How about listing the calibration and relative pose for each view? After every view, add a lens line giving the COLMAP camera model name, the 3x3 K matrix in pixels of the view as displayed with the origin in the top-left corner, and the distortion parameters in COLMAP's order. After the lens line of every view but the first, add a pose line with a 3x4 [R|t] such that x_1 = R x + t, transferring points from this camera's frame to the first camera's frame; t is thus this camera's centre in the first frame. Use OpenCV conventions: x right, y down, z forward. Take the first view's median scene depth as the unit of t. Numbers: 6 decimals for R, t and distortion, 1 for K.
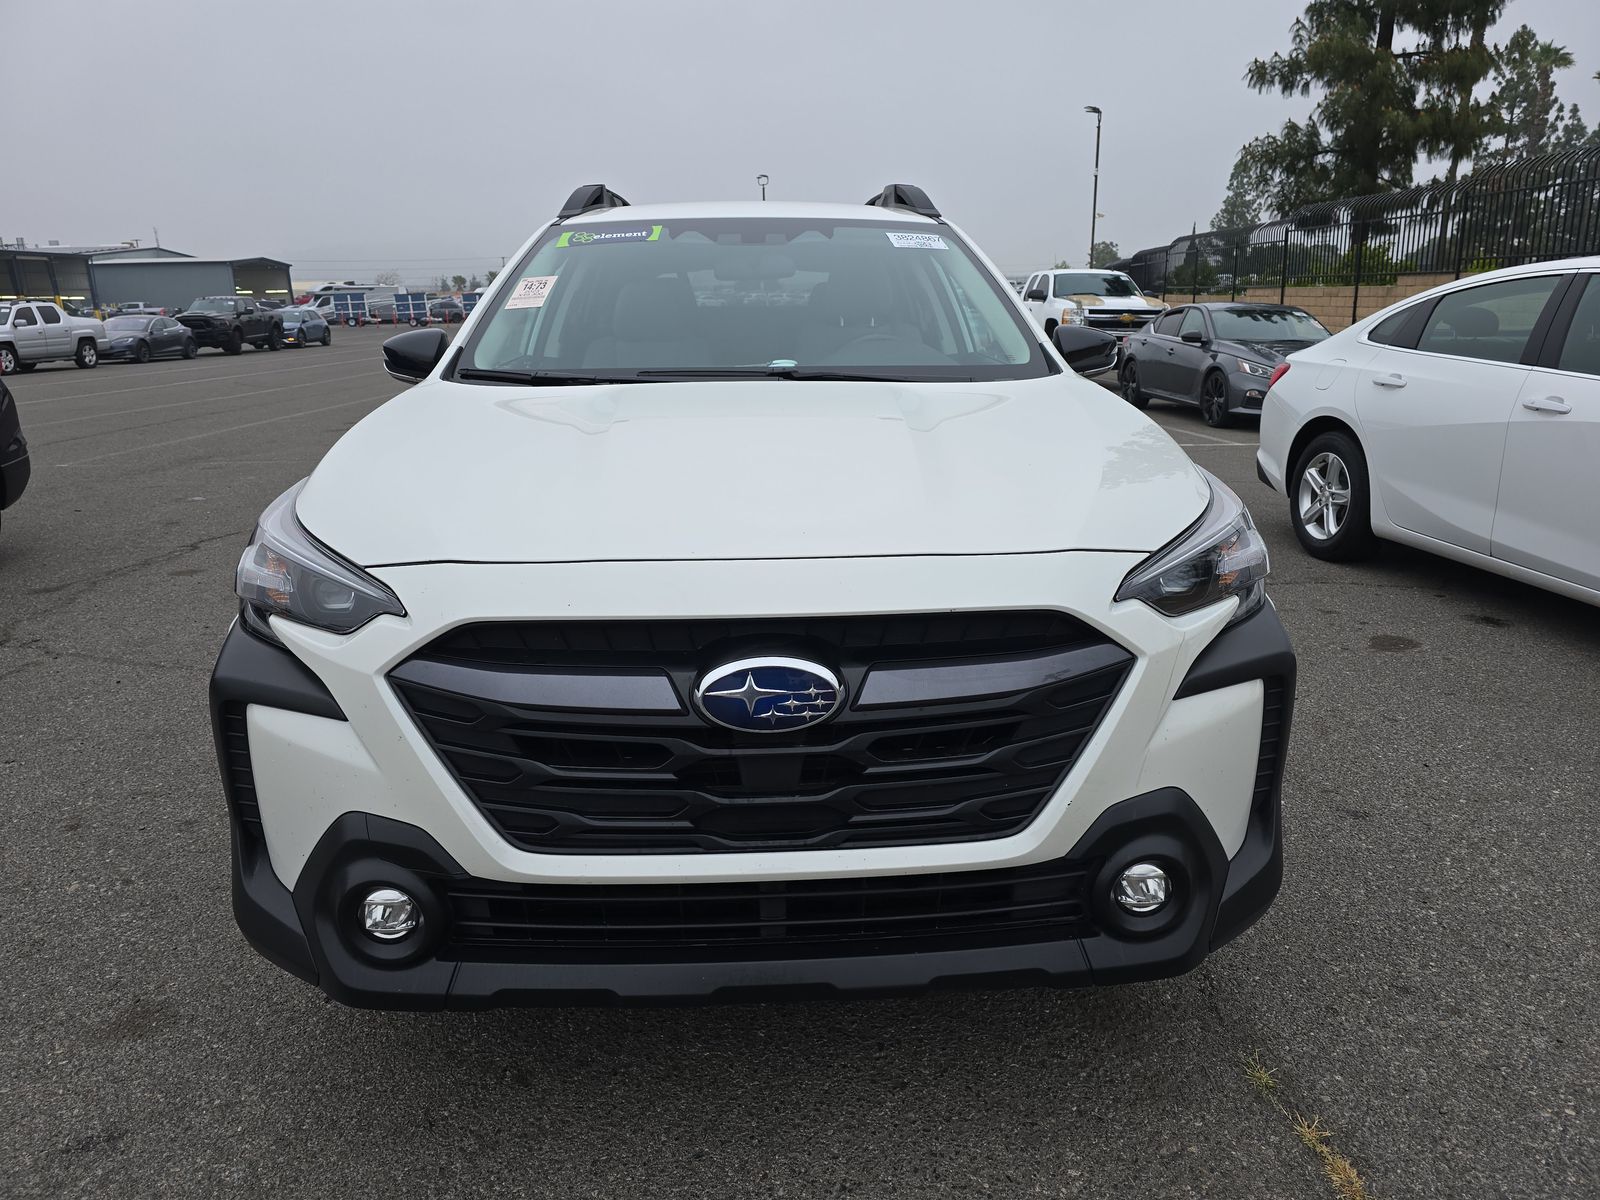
lens RADIAL K [[1073.3, 0, 804.3], [0, 1073.3, 601.4], [0, 0, 1]] dist [0.064550, -0.057871]
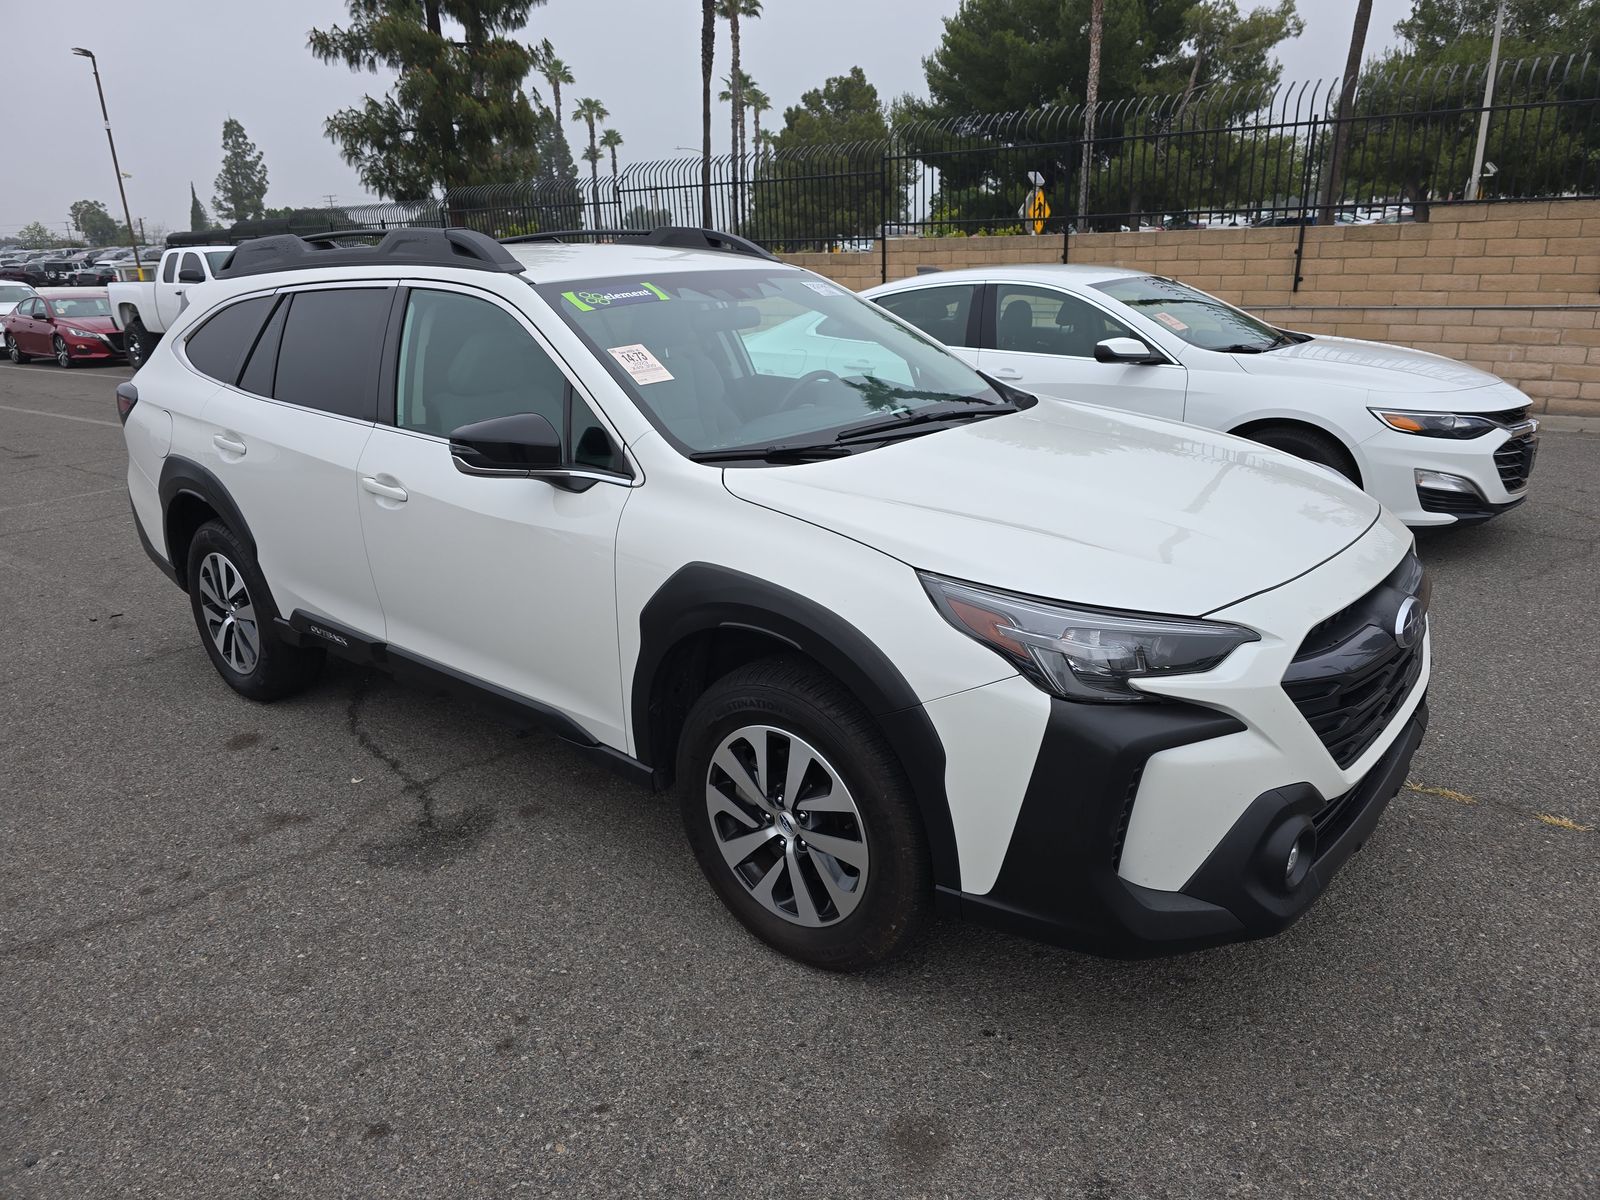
lens RADIAL K [[1073.3, 0, 804.3], [0, 1073.3, 601.4], [0, 0, 1]] dist [0.064550, -0.057871]
pose [[0.676700, -0.240493, 0.695874, -0.100305], [0.218879, 0.968128, 0.121735, -0.019060], [-0.702972, 0.069935, 0.707771, 0.026674]]
